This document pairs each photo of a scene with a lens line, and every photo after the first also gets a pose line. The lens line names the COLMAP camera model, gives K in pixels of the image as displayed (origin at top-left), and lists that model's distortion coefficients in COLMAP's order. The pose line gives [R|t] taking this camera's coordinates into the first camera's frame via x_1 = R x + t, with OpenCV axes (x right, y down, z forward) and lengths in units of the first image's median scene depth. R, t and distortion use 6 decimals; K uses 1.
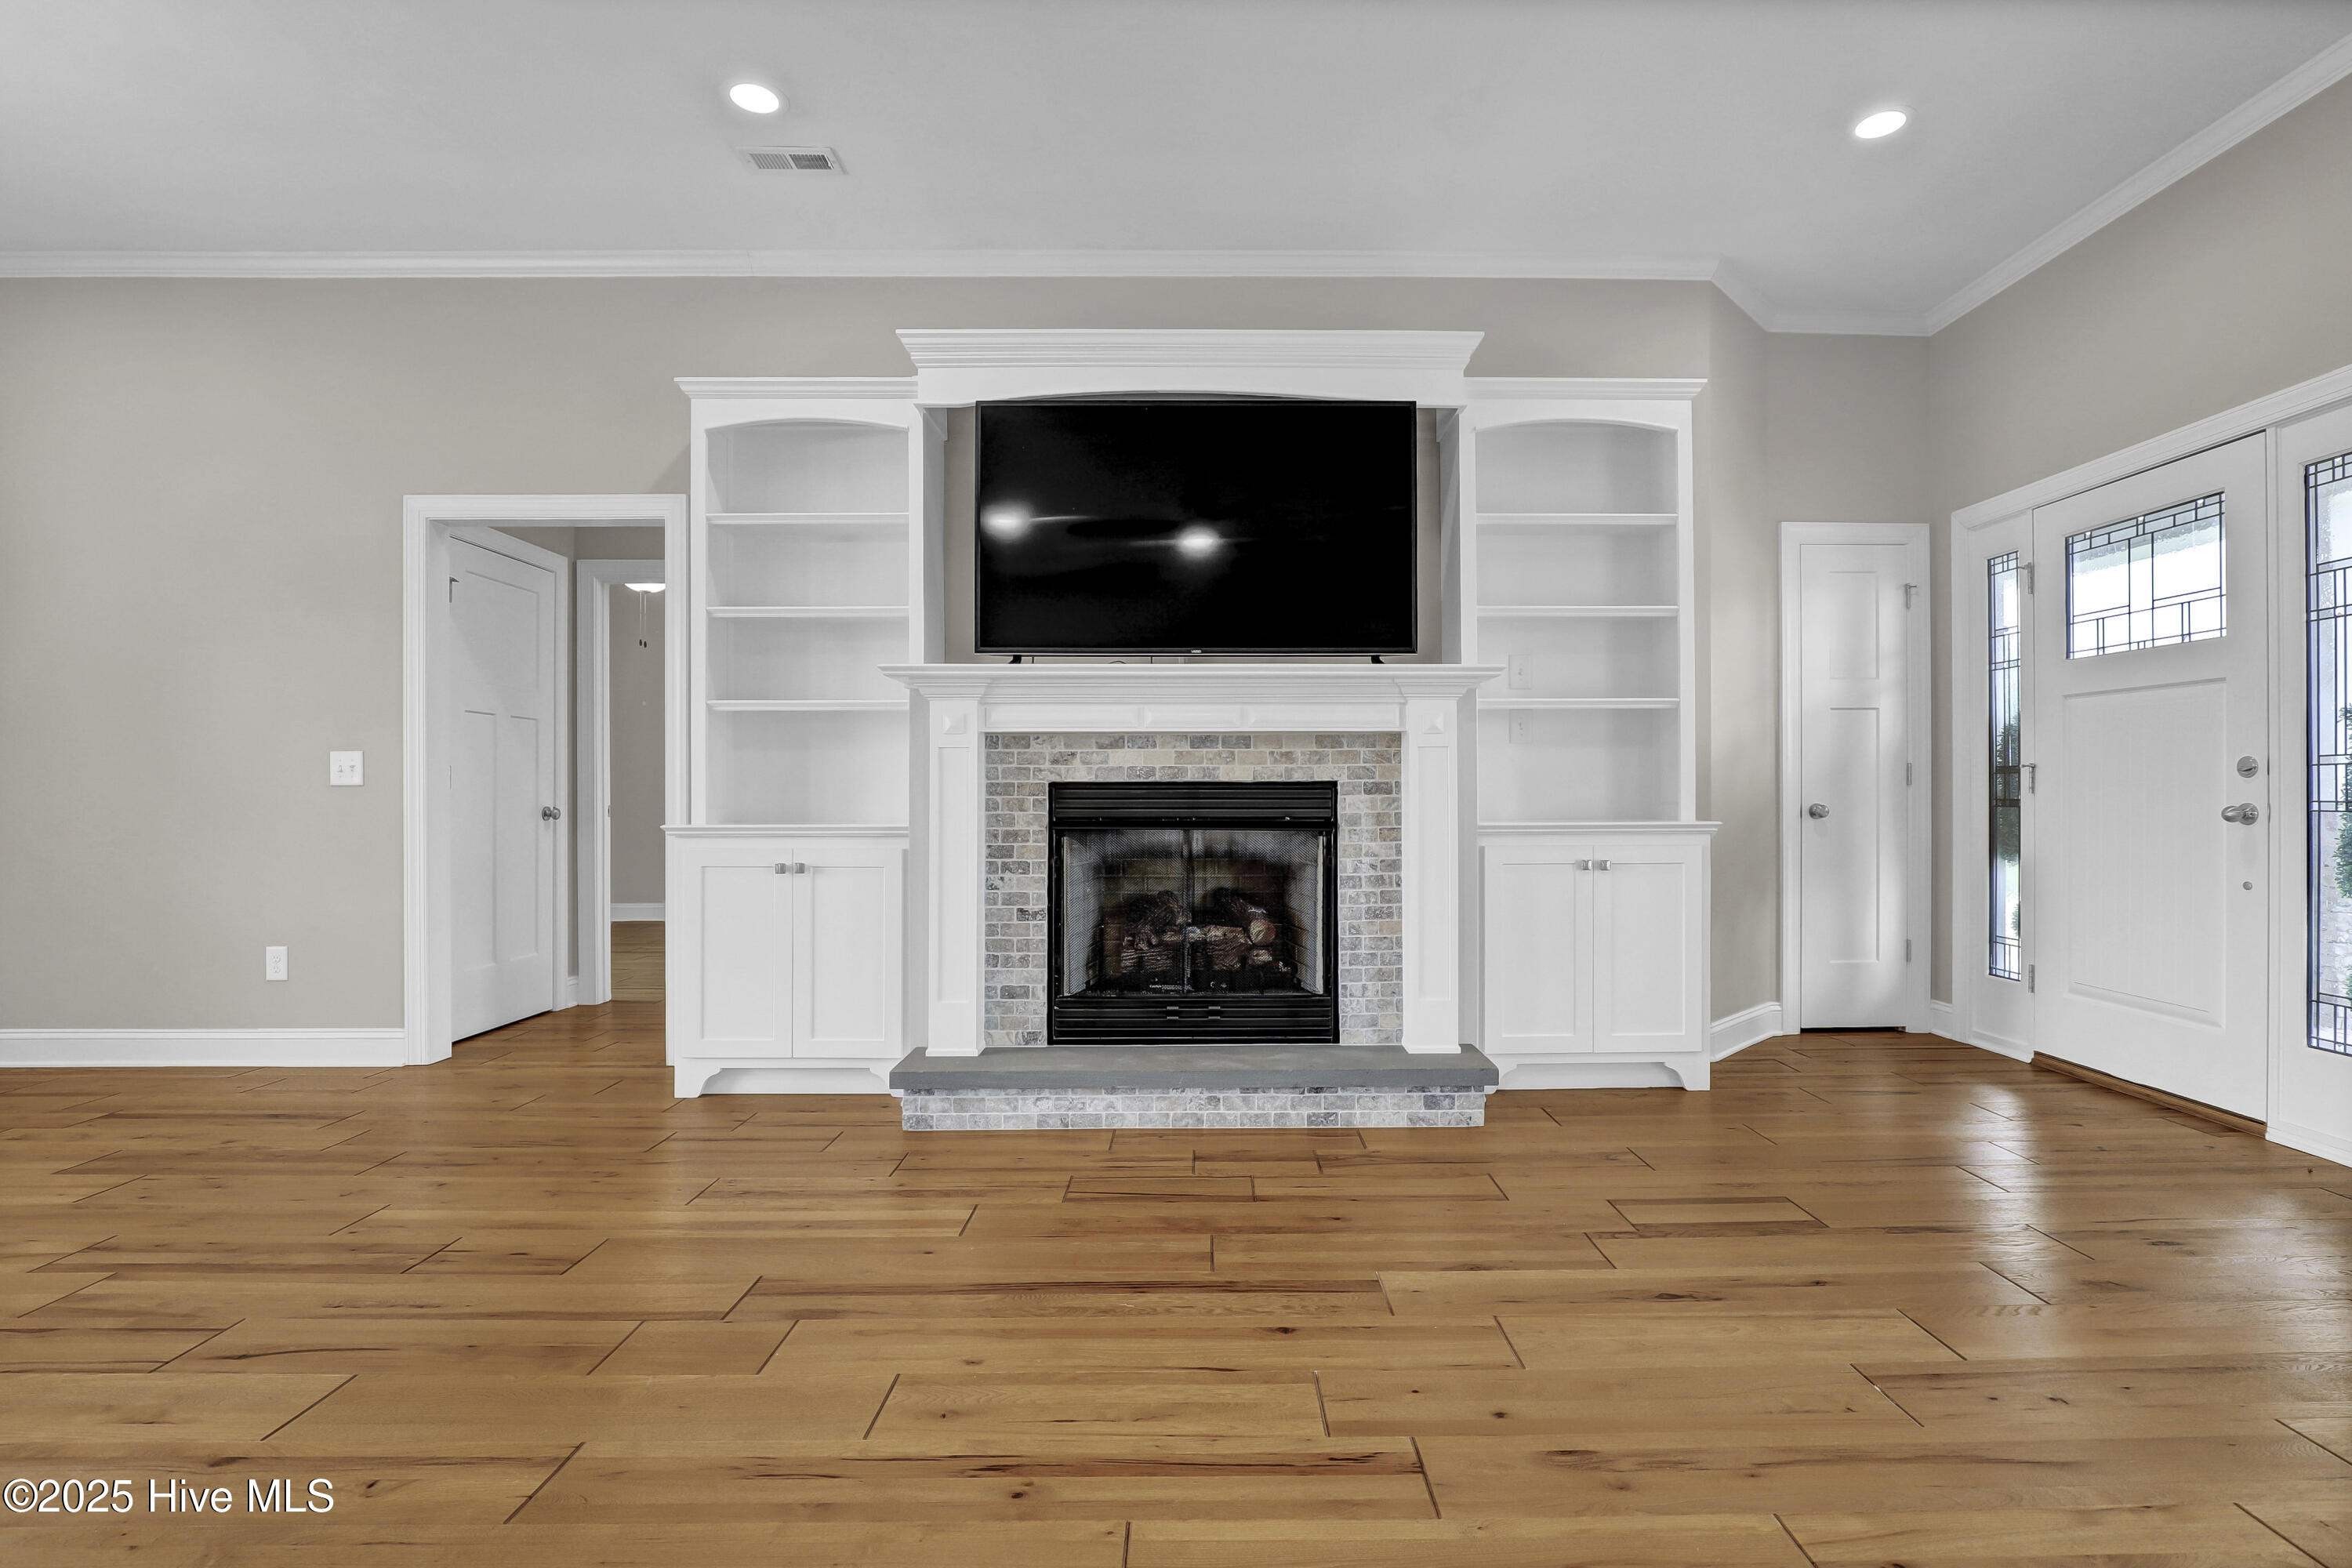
lens RADIAL K [[1111.6, 0, 1206.2], [0, 1111.6, 798.8], [0, 0, 1]] dist [-0.010721, 0.000032]
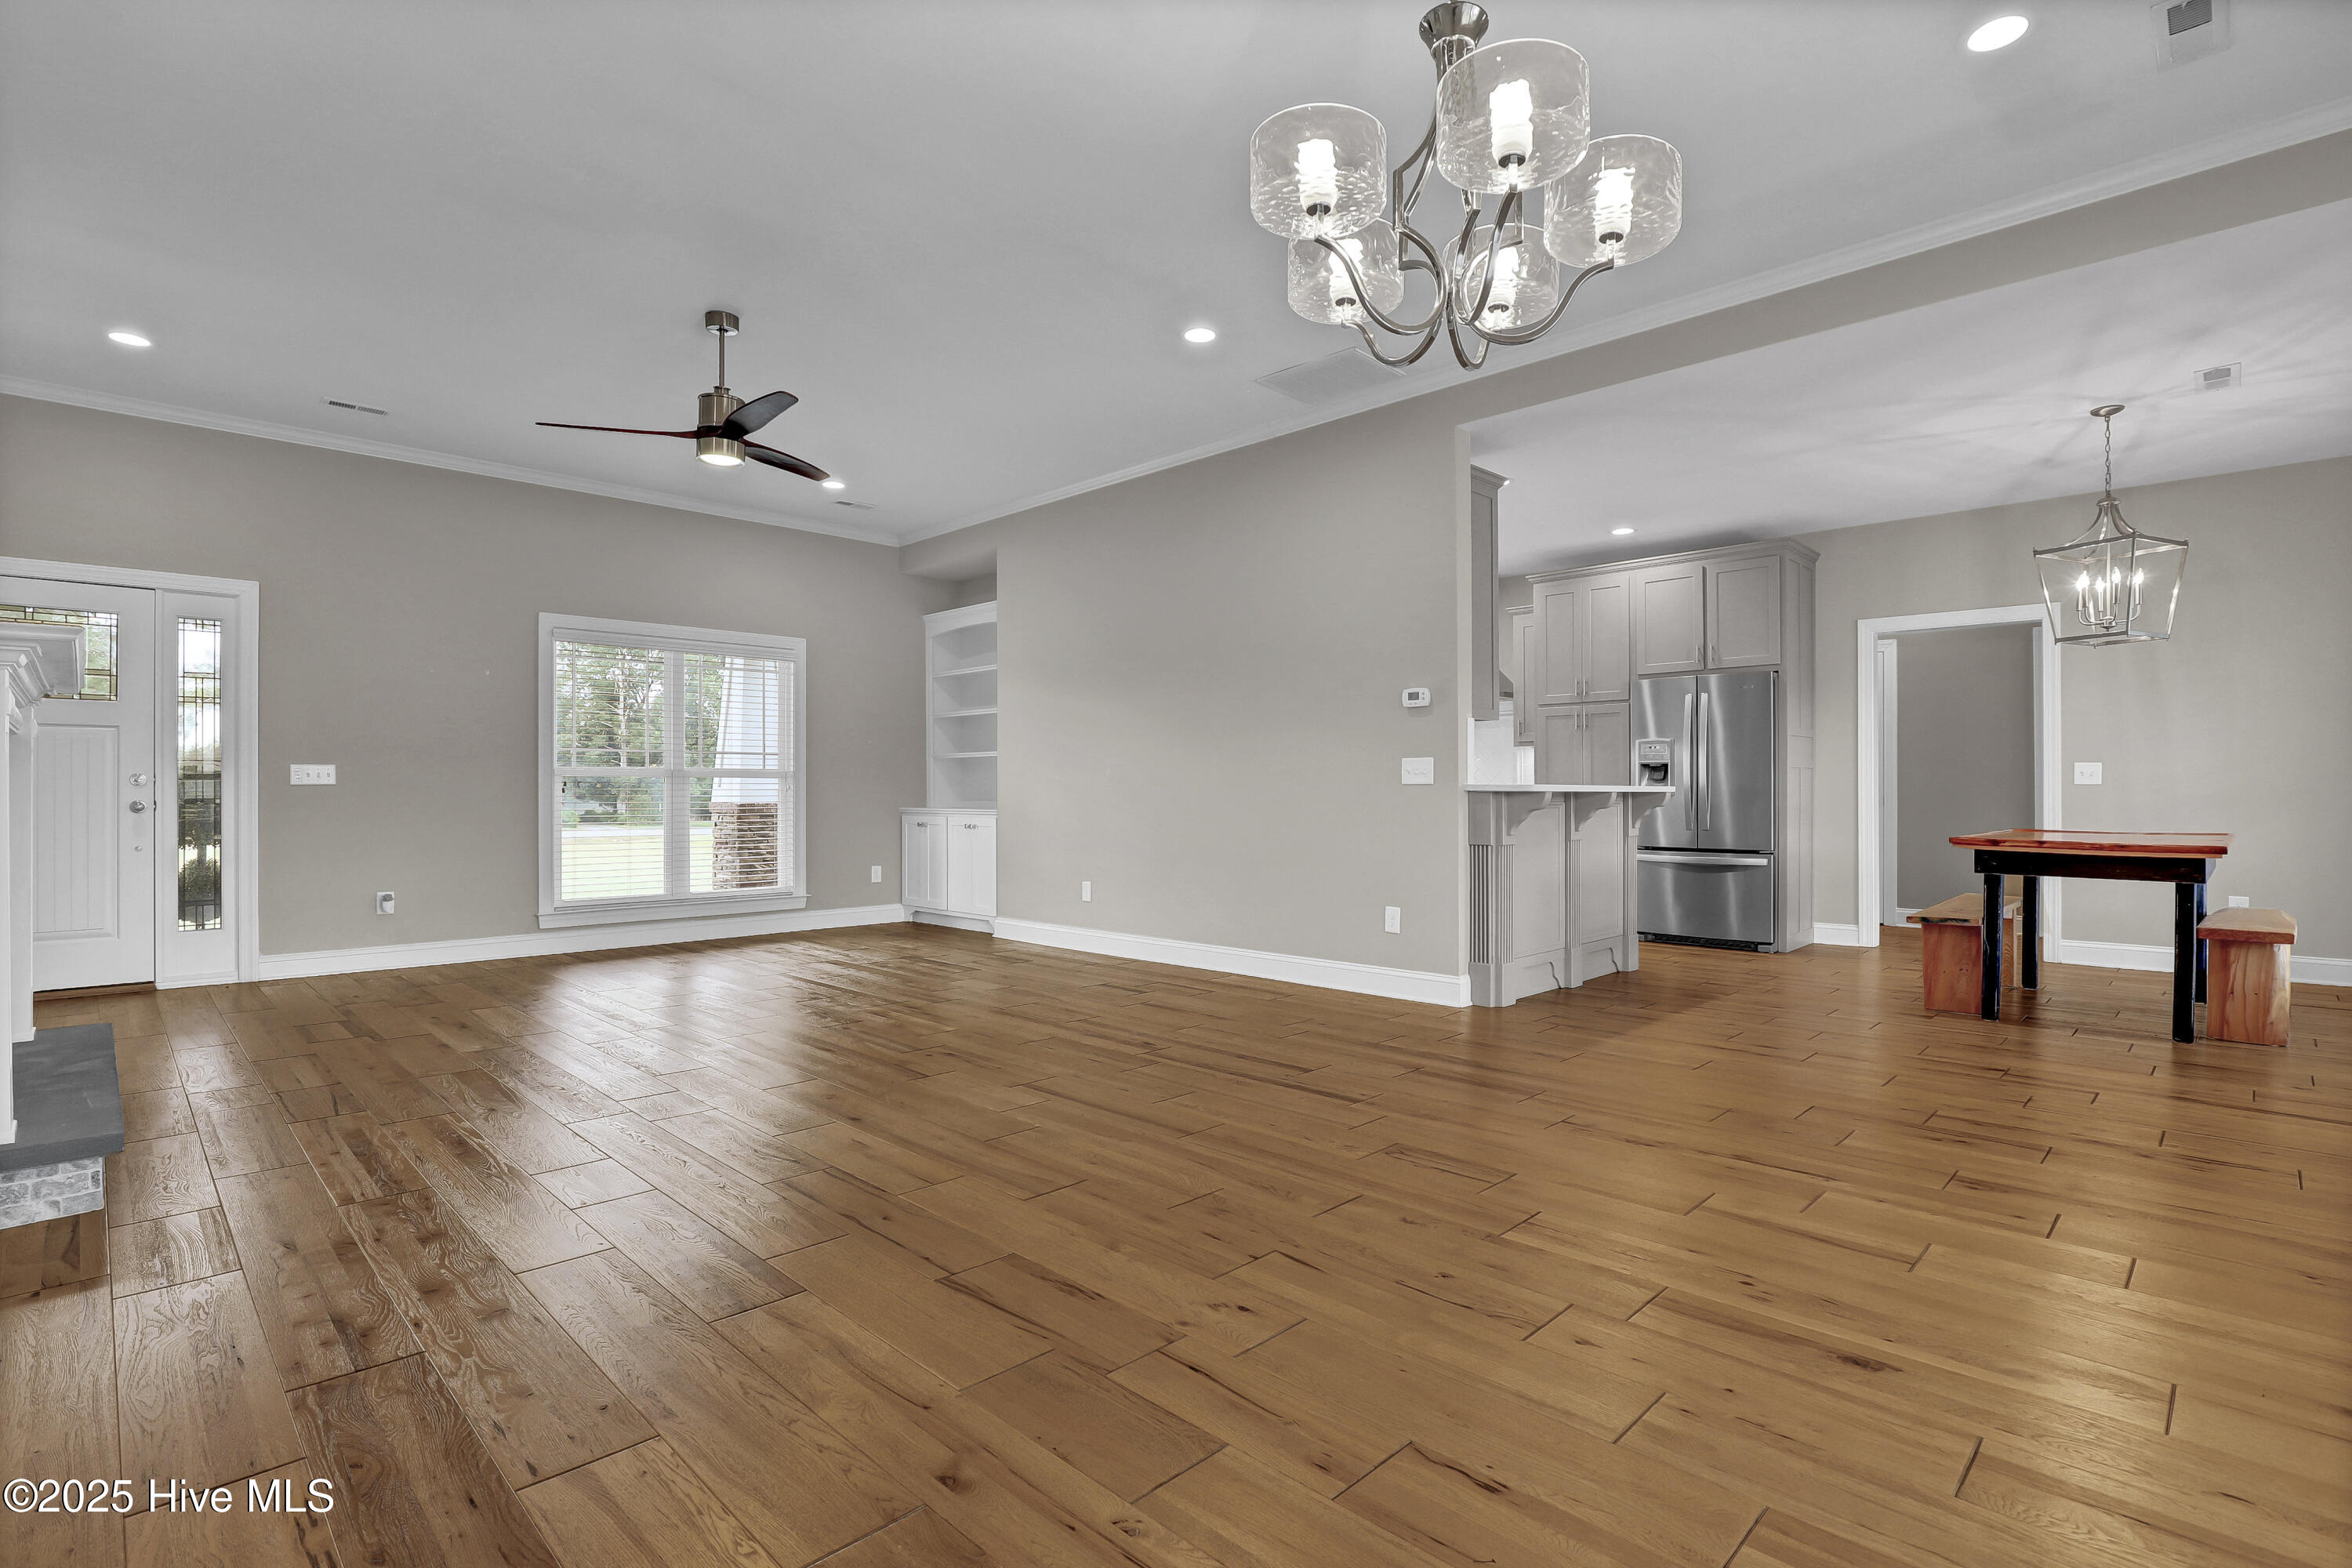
lens RADIAL K [[1124.8, 0, 1176.0], [0, 1124.8, 784.0], [0, 0, 1]] dist [-0.025063, 0.000352]
pose [[-0.691635, 0.011099, 0.722162, -1.266646], [0.004645, 0.999930, -0.010919, 0.005123], [-0.722233, -0.004198, -0.691638, 0.902537]]
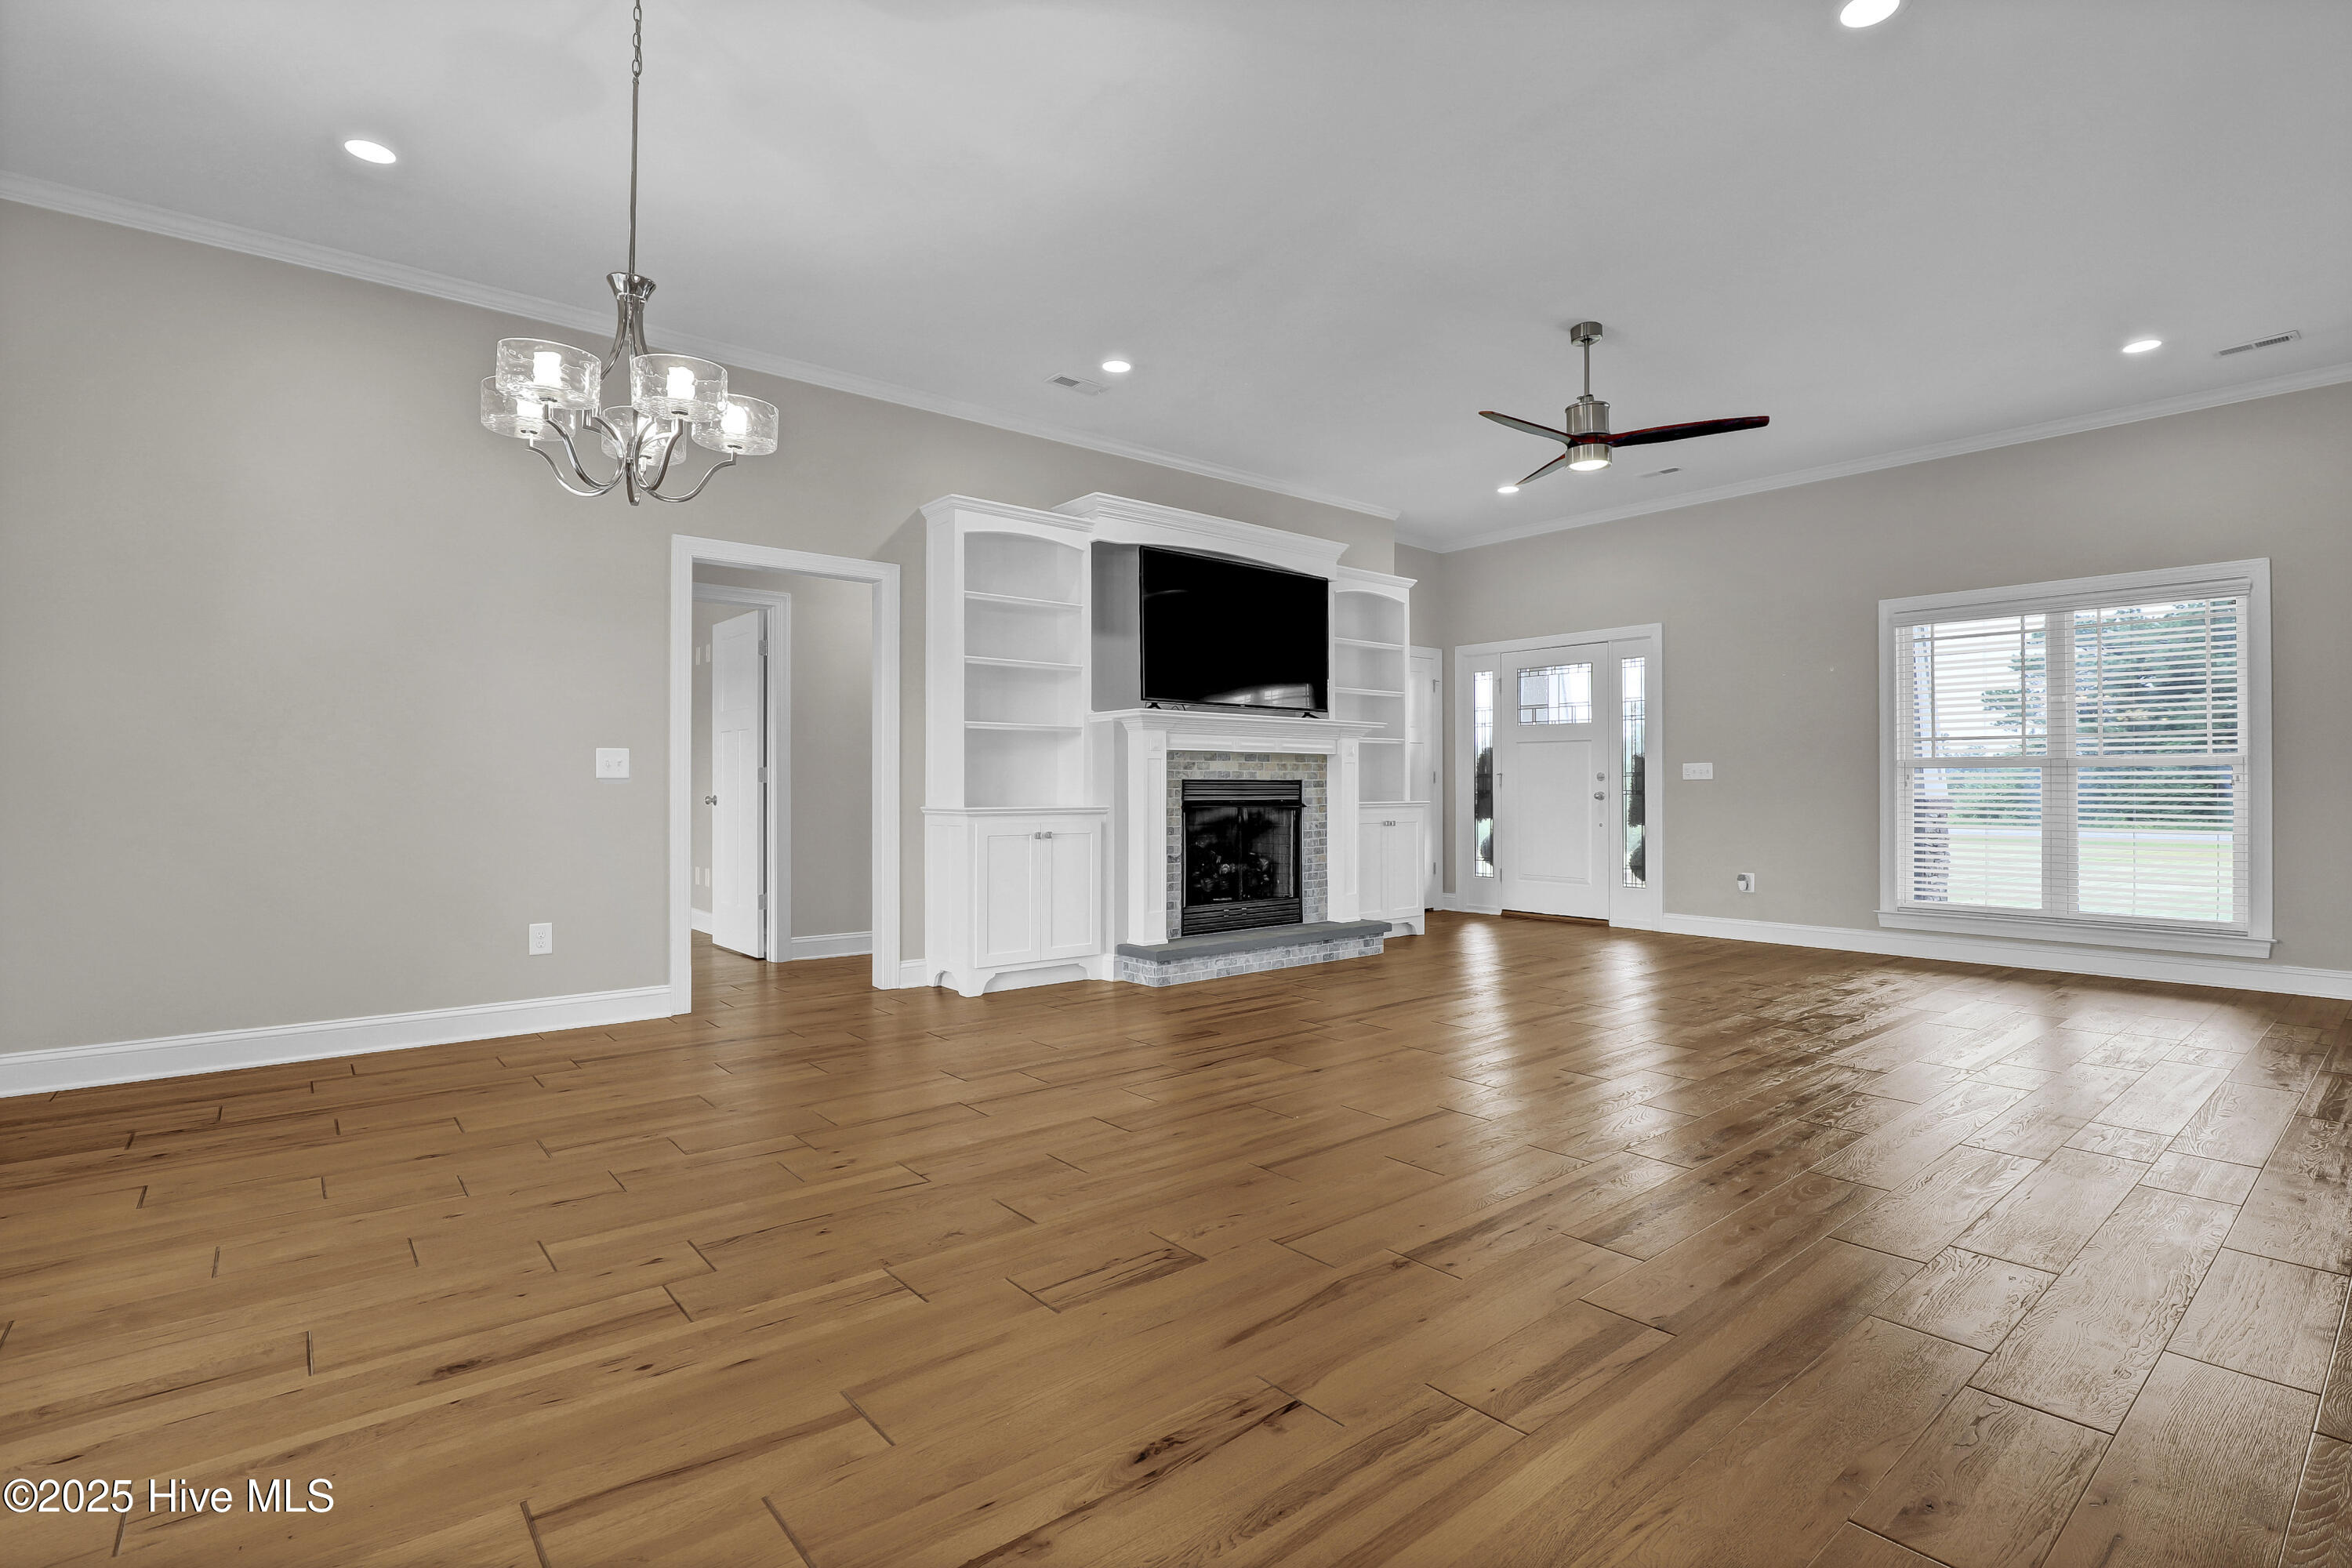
lens RADIAL K [[1092.2, 0, 1176.0], [0, 1092.2, 784.0], [0, 0, 1]] dist [-0.002161, -0.000234]
pose [[0.784965, 0.003237, 0.619532, -1.165314], [0.000833, 0.999980, -0.006279, 0.001542], [-0.619539, 0.005445, 0.784947, -0.290444]]
